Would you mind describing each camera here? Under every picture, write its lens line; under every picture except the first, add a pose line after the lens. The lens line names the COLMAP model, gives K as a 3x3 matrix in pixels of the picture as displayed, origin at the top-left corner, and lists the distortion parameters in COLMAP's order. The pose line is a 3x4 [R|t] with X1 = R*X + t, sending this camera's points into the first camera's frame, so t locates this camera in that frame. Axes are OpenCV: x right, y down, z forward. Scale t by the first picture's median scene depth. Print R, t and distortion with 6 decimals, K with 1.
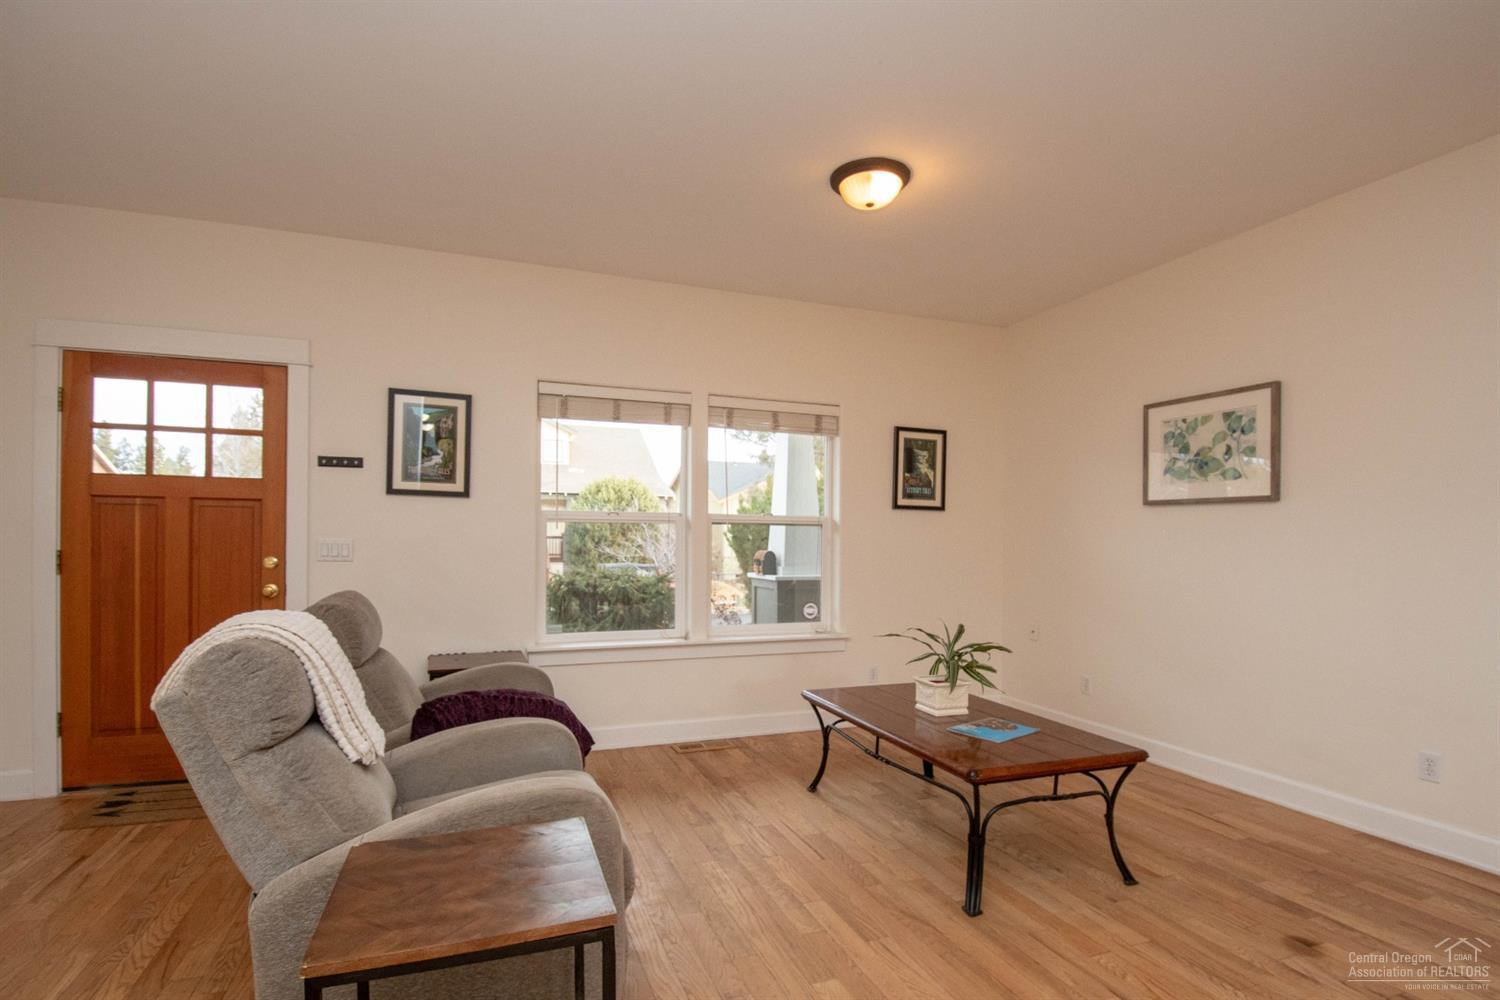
lens RADIAL K [[694.5, 0, 723.0], [0, 694.5, 544.6], [0, 0, 1]] dist [0.012009, -0.007329]
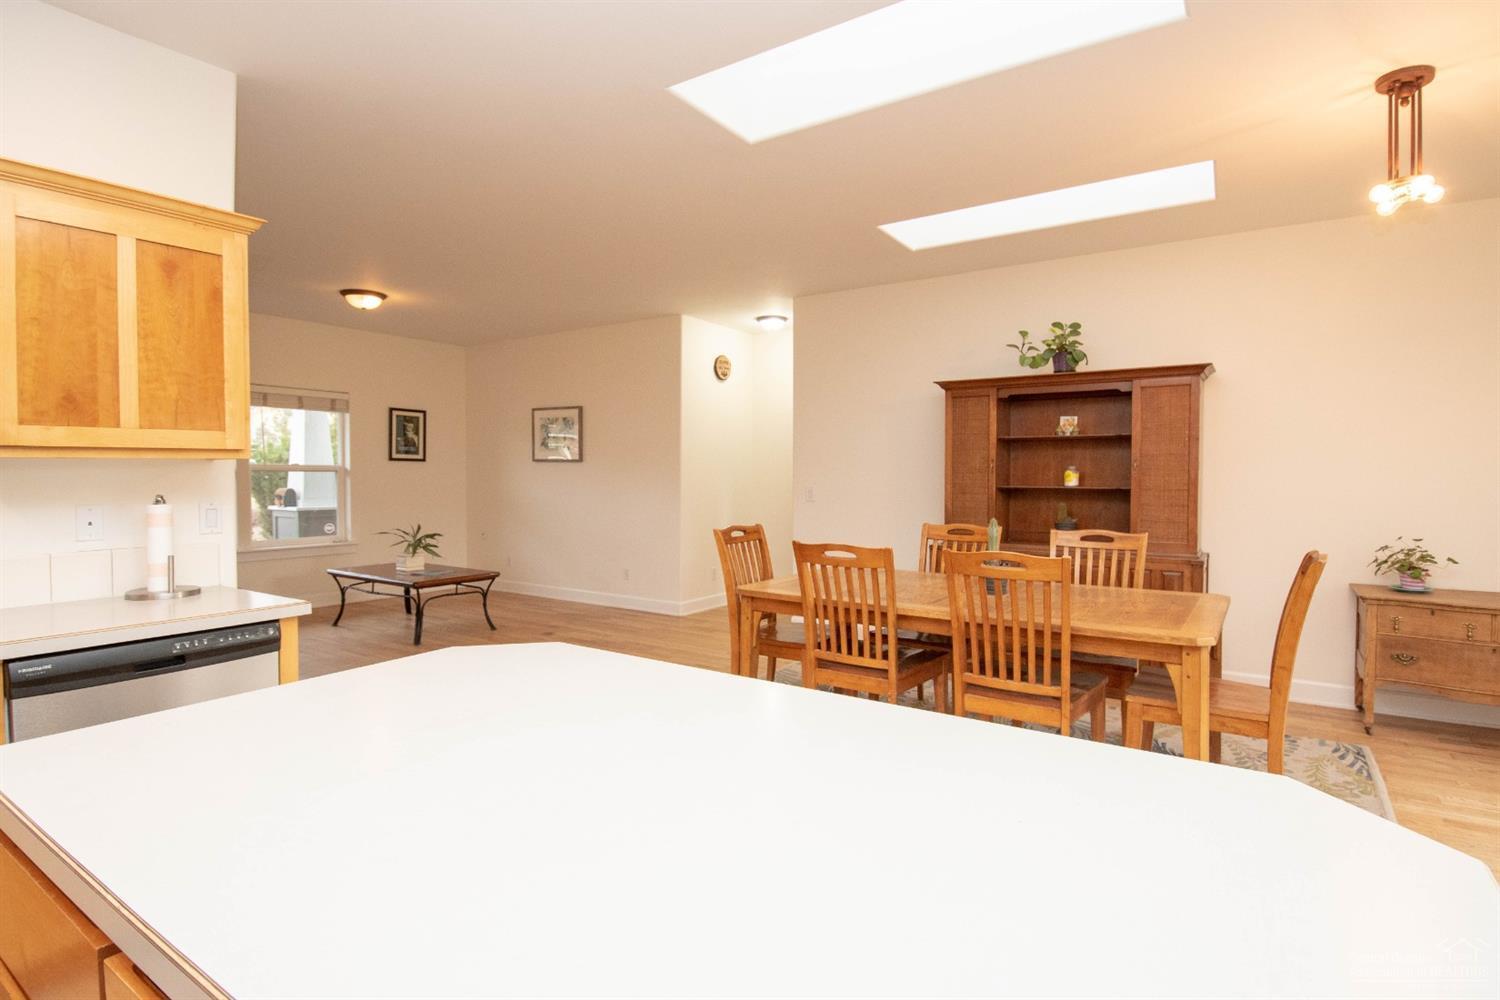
lens RADIAL K [[751.4, 0, 798.5], [0, 751.4, 481.2], [0, 0, 1]] dist [-0.002039, -0.001789]
pose [[0.765792, -0.017817, 0.642842, -0.168585], [0.009430, 0.999820, 0.016478, -0.029477], [-0.643020, -0.006557, 0.765822, -1.090154]]
